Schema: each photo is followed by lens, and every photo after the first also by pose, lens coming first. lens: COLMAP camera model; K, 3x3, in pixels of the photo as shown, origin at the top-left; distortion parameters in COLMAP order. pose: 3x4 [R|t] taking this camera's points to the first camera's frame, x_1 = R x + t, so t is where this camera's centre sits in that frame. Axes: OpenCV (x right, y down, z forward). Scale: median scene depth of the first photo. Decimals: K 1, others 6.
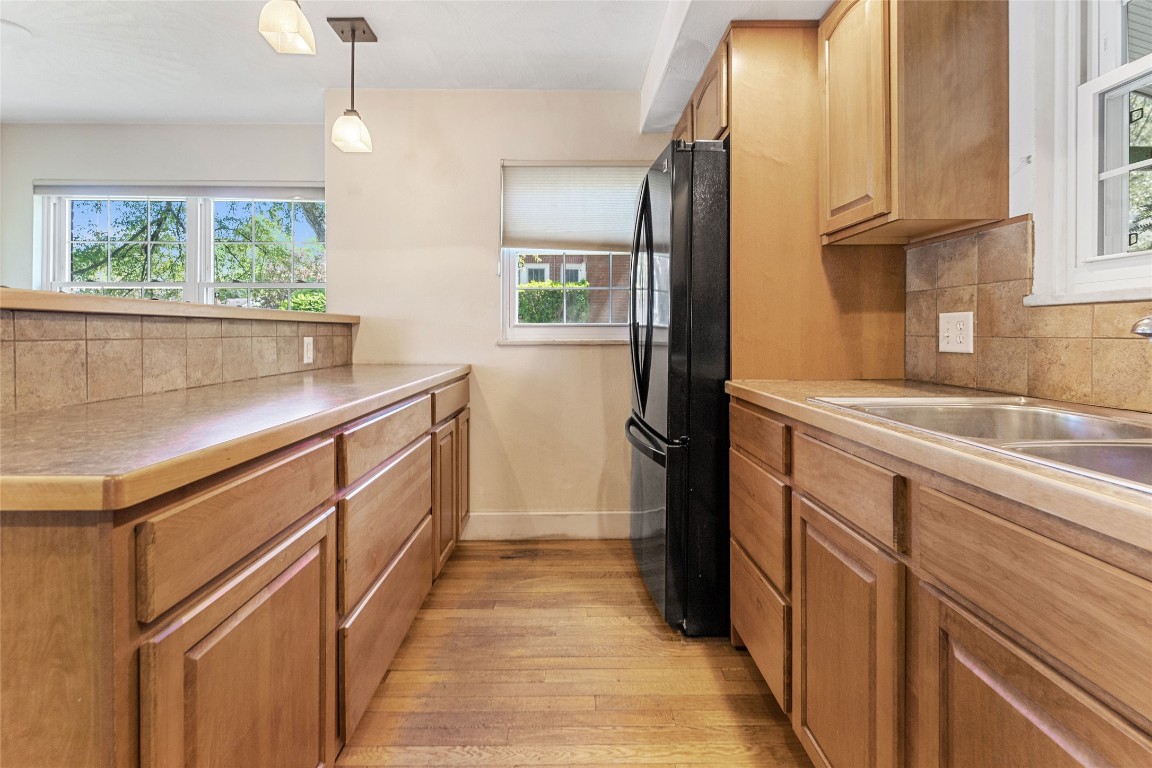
lens RADIAL K [[480.4, 0, 574.6], [0, 480.4, 333.3], [0, 0, 1]] dist [0.001853, 0.000184]
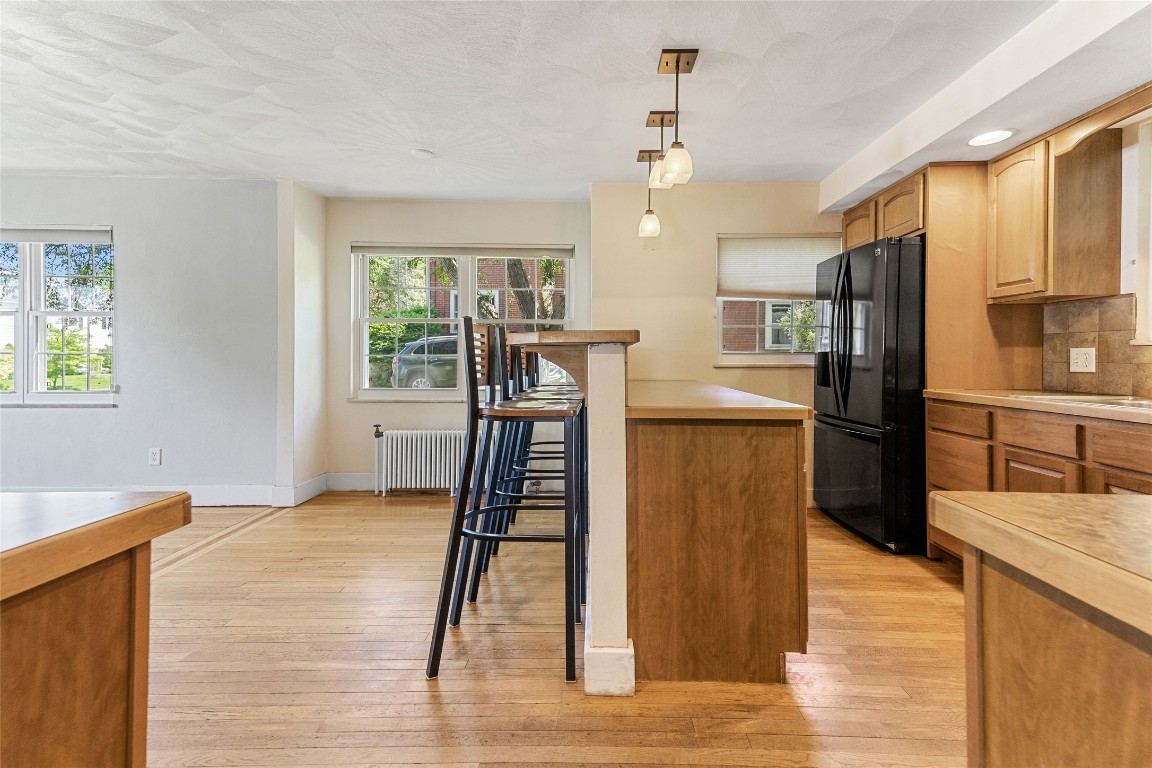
lens RADIAL K [[494.1, 0, 596.9], [0, 494.1, 357.4], [0, 0, 1]] dist [0.056672, -0.015033]
pose [[0.999897, 0.004850, -0.013541, -0.846487], [-0.004876, 0.999986, -0.001907, 0.000291], [0.013532, 0.001973, 0.999906, -0.779578]]
